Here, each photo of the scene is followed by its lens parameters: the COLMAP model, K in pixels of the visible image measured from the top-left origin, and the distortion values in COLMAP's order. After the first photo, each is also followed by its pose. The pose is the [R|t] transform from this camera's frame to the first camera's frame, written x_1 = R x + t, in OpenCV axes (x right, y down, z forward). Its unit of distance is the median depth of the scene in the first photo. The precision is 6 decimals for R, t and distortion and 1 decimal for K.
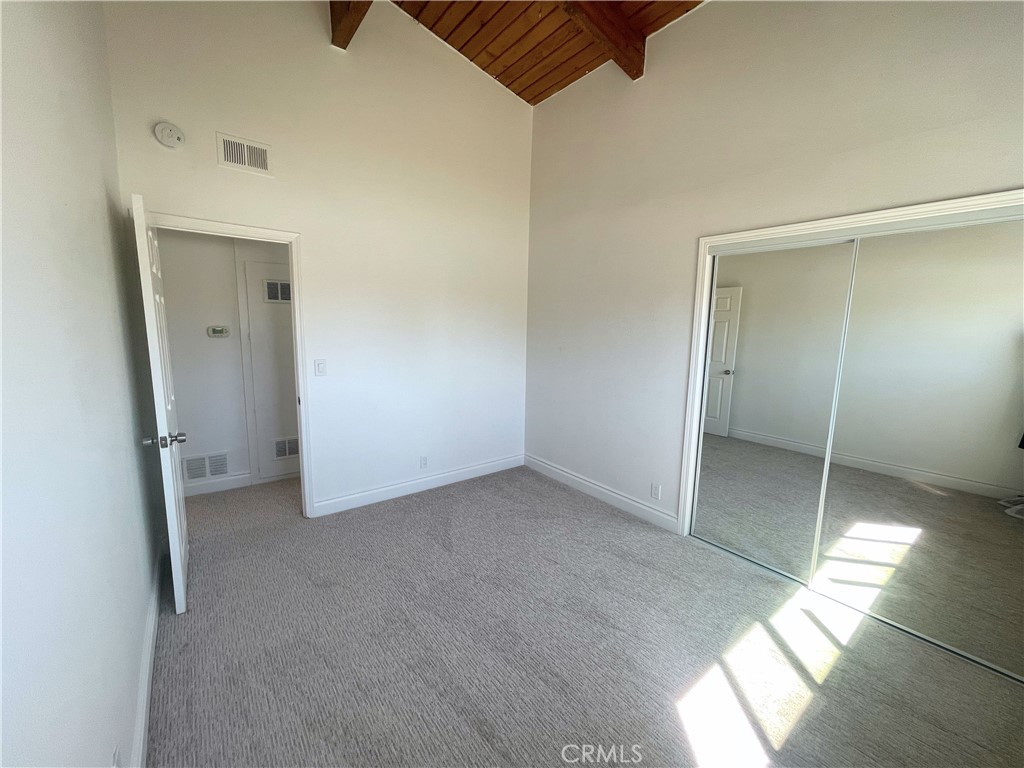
lens RADIAL K [[410.8, 0, 510.1], [0, 410.8, 386.3], [0, 0, 1]] dist [-0.000417, 0.000421]
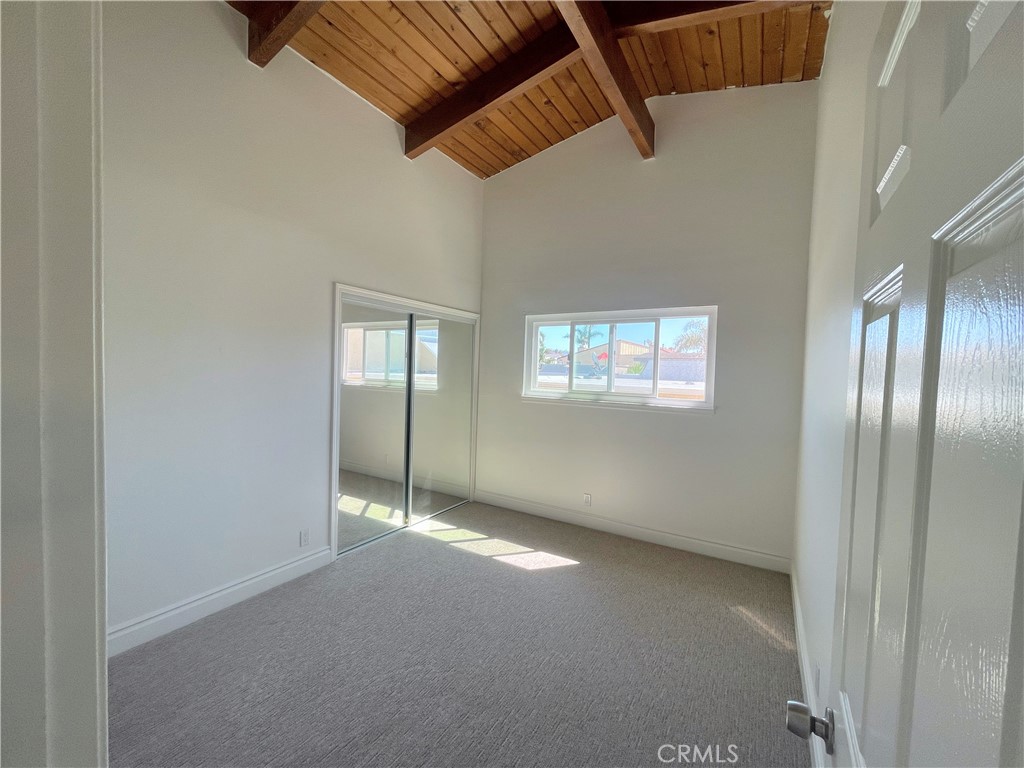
lens RADIAL K [[410.8, 0, 509.5], [0, 410.8, 381.9], [0, 0, 1]] dist [-0.000417, 0.000421]
pose [[-0.346114, -0.068924, 0.935657, -0.769391], [0.099327, 0.989001, 0.109596, -0.175683], [-0.932920, 0.130869, -0.335461, 0.991347]]
